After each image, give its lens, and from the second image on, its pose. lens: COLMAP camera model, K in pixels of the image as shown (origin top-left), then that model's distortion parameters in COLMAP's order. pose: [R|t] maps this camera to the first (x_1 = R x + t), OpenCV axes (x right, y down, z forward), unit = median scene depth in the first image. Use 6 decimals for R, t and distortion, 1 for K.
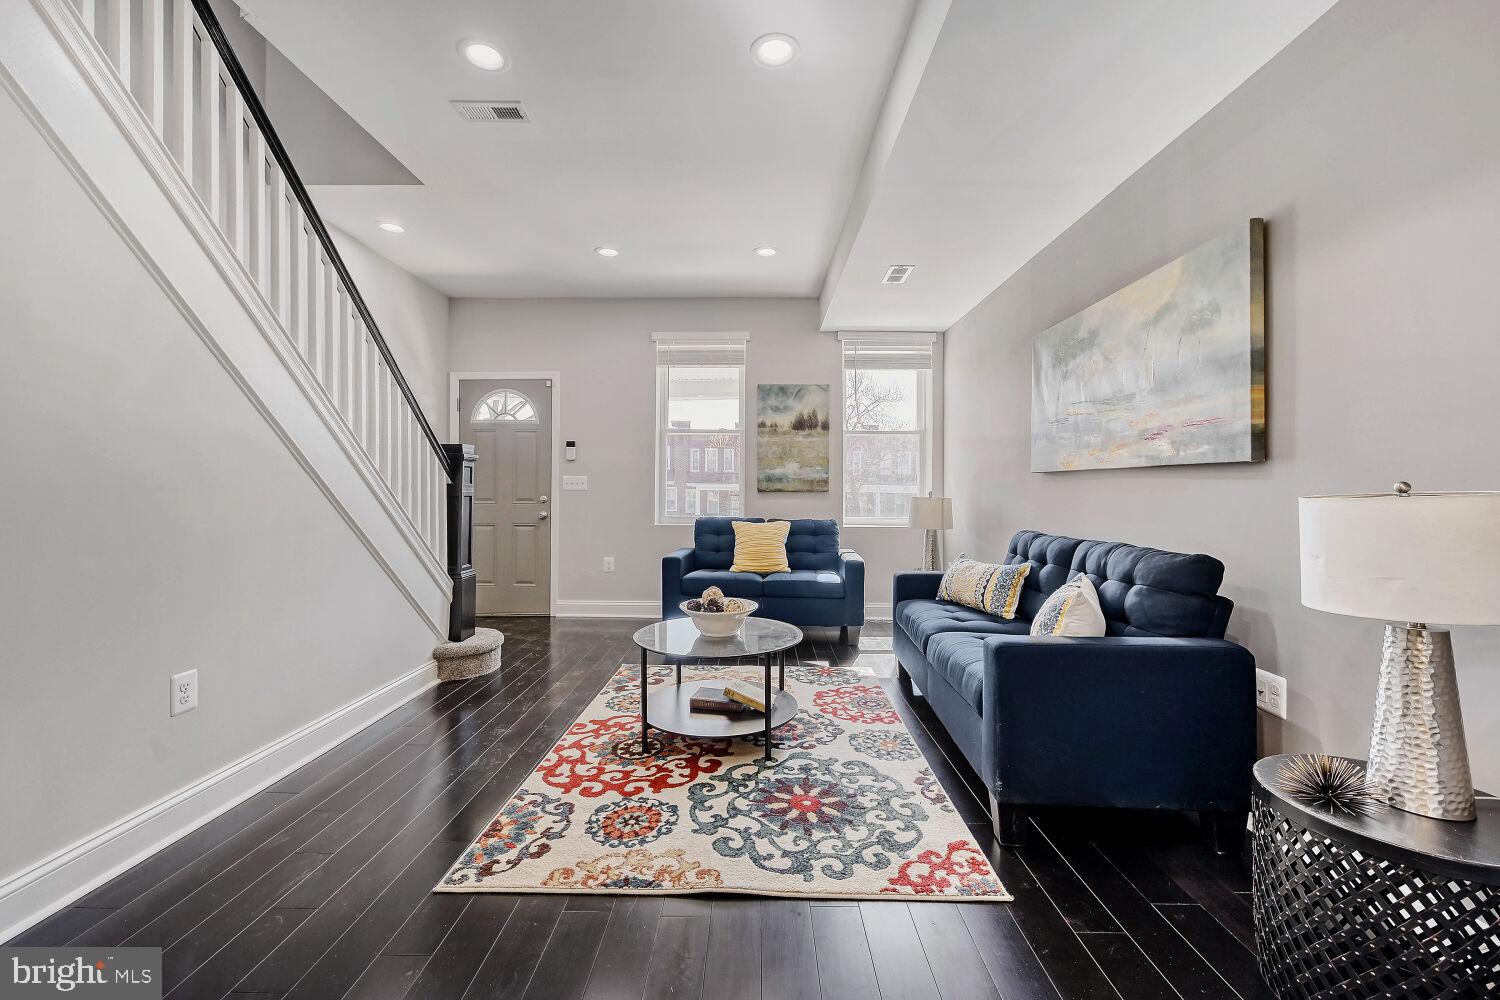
lens RADIAL K [[597.0, 0, 754.9], [0, 597.0, 485.6], [0, 0, 1]] dist [-0.001537, 0.000410]
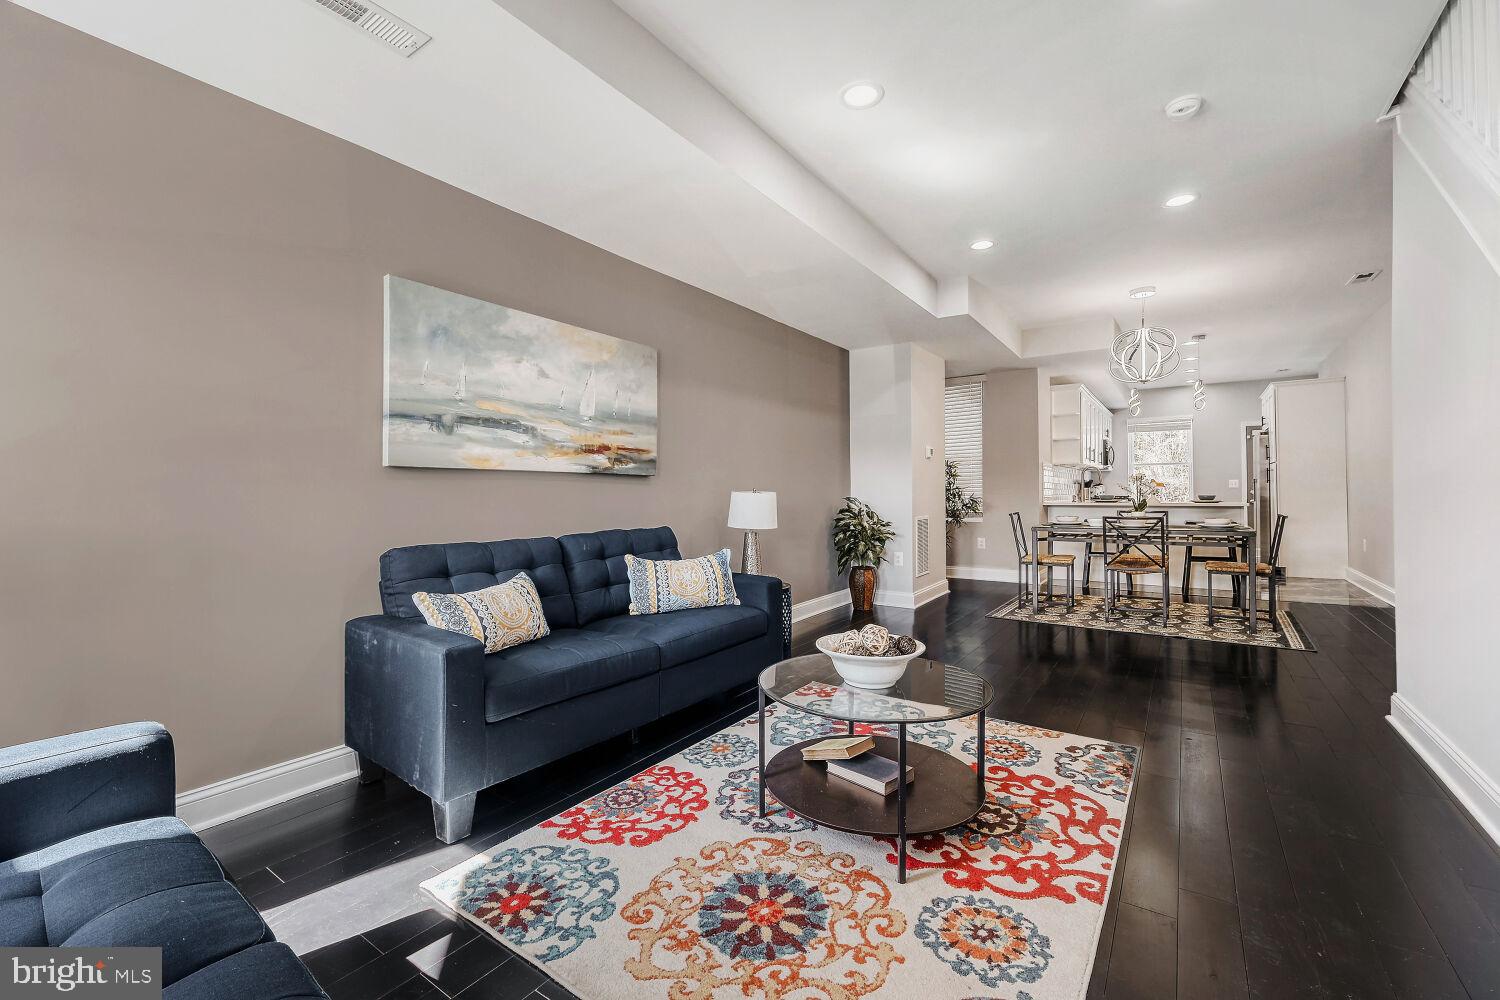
lens RADIAL K [[636.7, 0, 736.6], [0, 636.7, 487.9], [0, 0, 1]] dist [0.002900, -0.000598]
pose [[-0.814002, 0.009711, 0.580780, -0.441255], [0.000626, 0.999874, -0.015840, 0.025381], [-0.580861, -0.012530, -0.813906, 1.992044]]
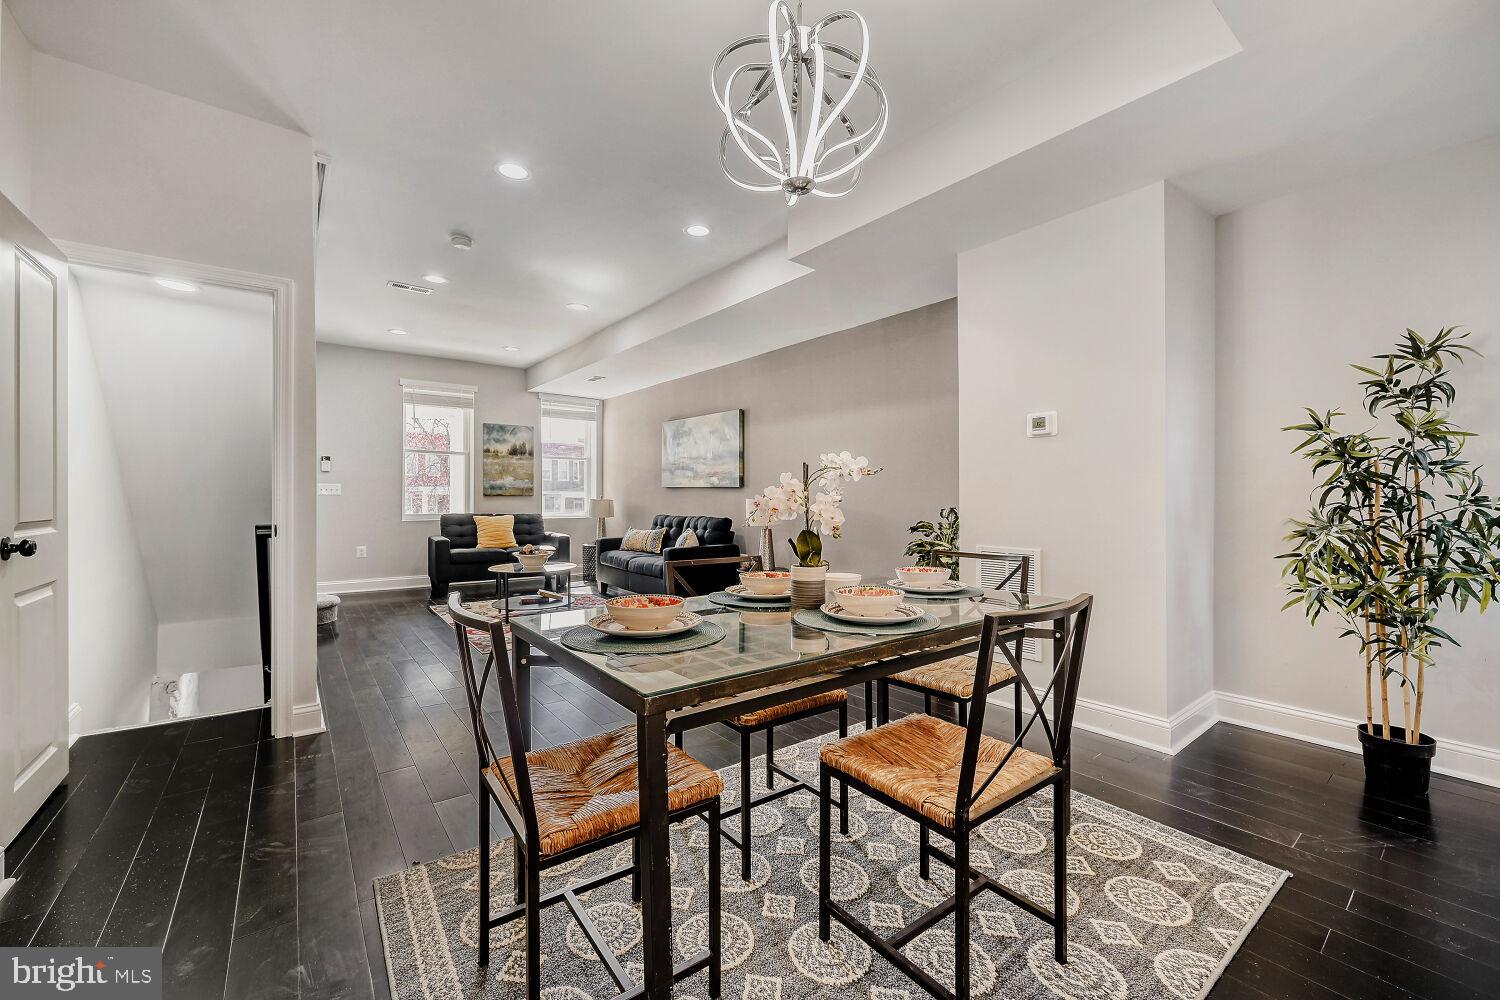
lens RADIAL K [[597.0, 0, 762.9], [0, 597.0, 496.6], [0, 0, 1]] dist [-0.001537, 0.000410]
pose [[0.763745, -0.001950, 0.645515, -0.875985], [-0.007608, 0.999899, 0.012022, -0.023807], [-0.645473, -0.014092, 0.763653, -1.179944]]
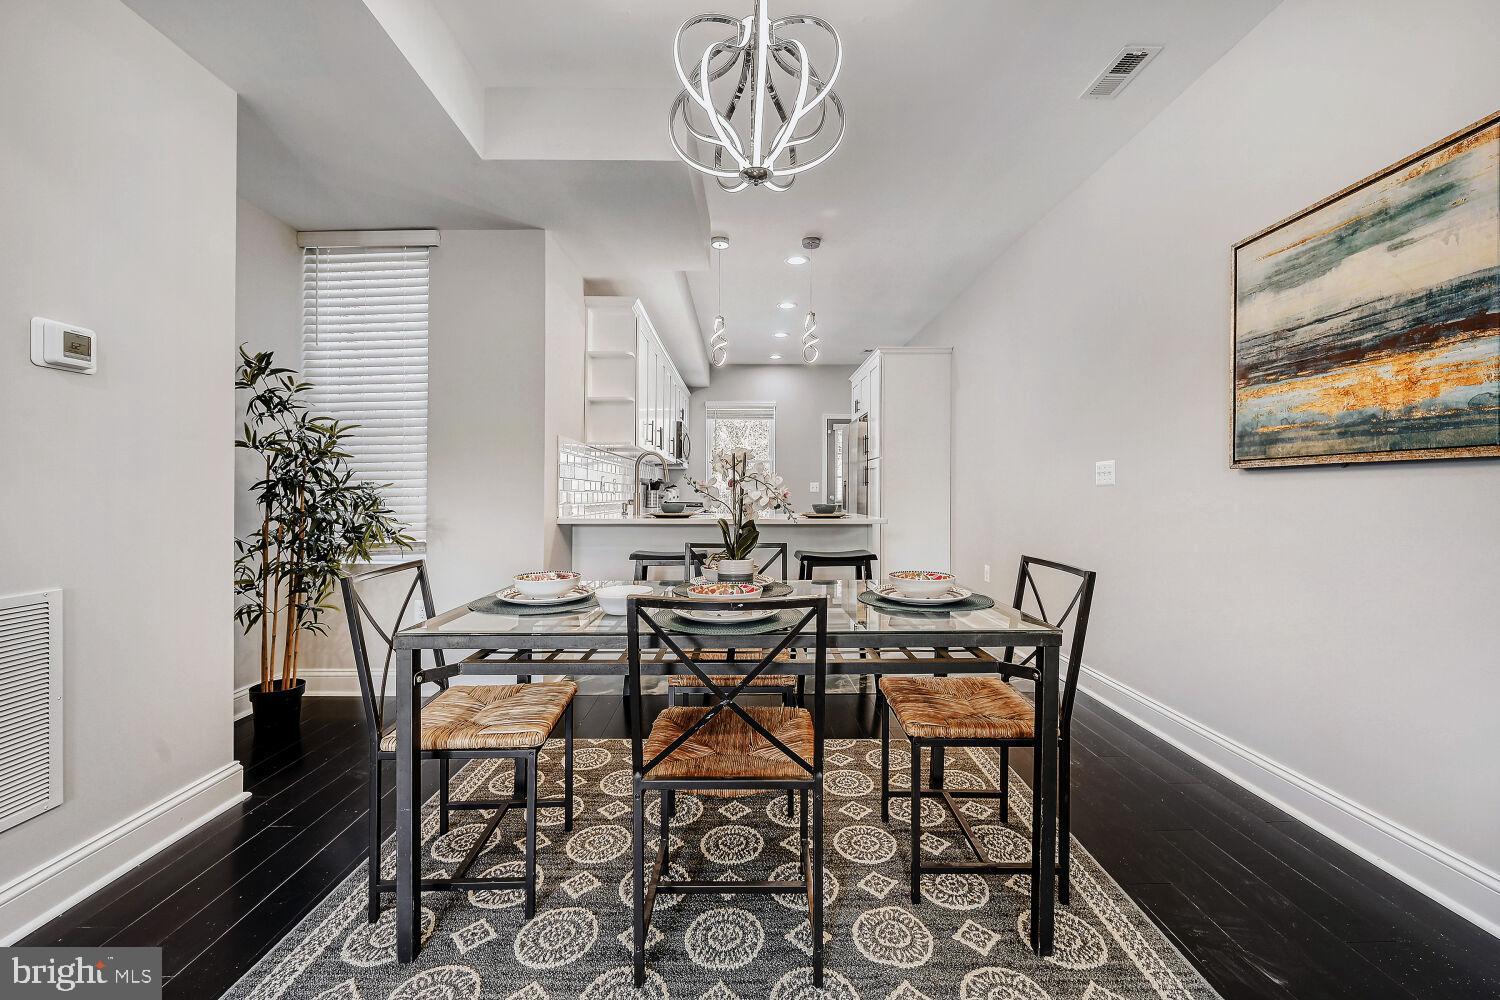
lens RADIAL K [[597.0, 0, 741.8], [0, 597.0, 495.9], [0, 0, 1]] dist [-0.001537, 0.000410]
pose [[-0.999985, -0.000501, 0.005463, -0.301584], [-0.000543, 0.999971, -0.007643, 0.004921], [-0.005459, -0.007646, -0.999956, 0.135688]]
